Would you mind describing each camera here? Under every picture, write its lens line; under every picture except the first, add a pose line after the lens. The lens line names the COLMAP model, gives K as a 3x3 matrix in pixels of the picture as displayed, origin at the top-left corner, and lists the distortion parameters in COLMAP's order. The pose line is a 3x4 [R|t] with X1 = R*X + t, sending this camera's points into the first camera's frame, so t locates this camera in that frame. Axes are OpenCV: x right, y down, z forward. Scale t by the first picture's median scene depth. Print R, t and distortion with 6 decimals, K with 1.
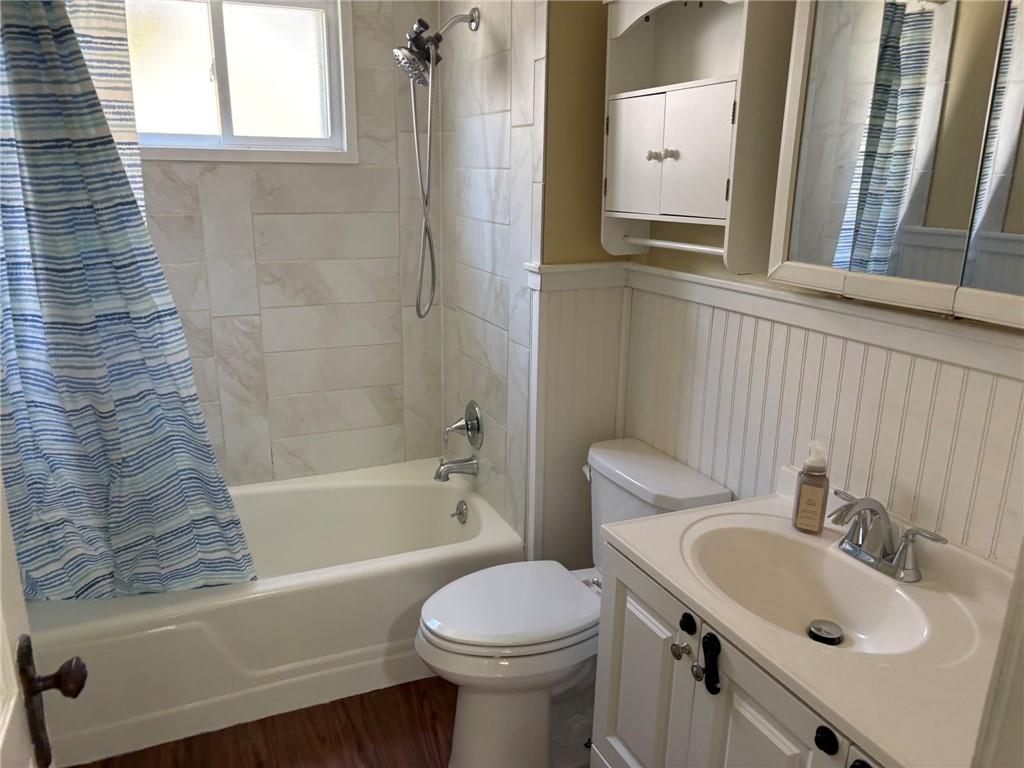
lens RADIAL K [[777.0, 0, 505.0], [0, 777.0, 386.8], [0, 0, 1]] dist [0.050541, -0.048000]
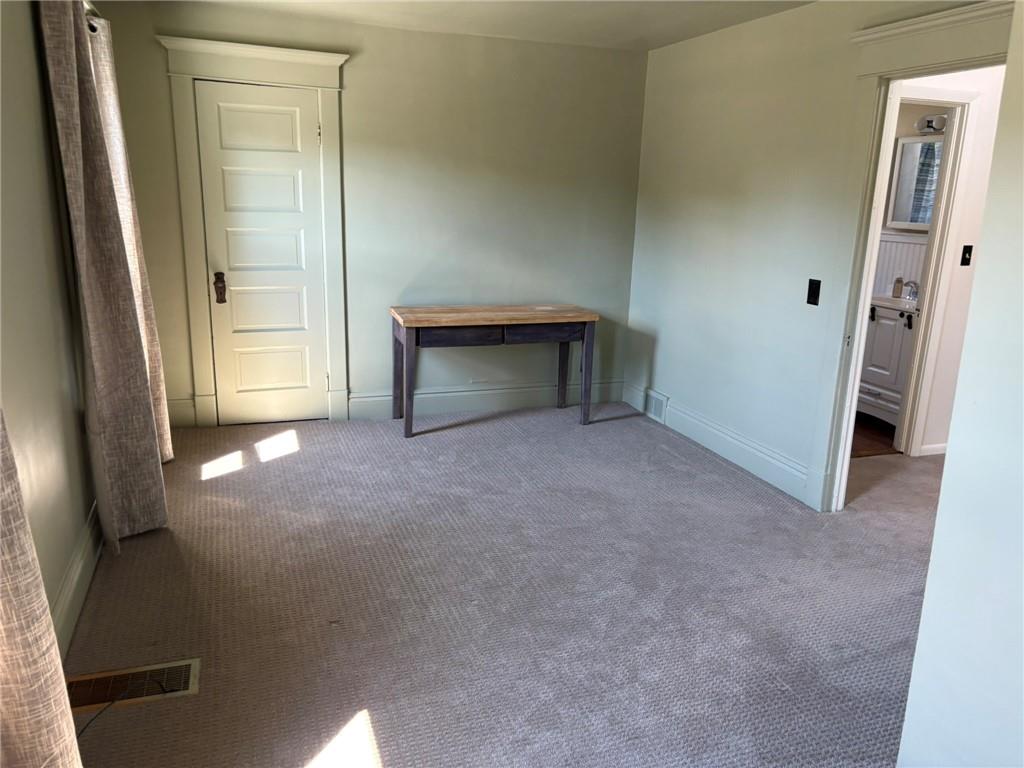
lens RADIAL K [[777.0, 0, 512.8], [0, 777.0, 385.4], [0, 0, 1]] dist [0.050541, -0.048000]
pose [[0.997489, 0.033250, -0.062525, -0.869257], [-0.034963, 0.999037, -0.026496, 0.577682], [0.061584, 0.028615, 0.997692, -2.065707]]
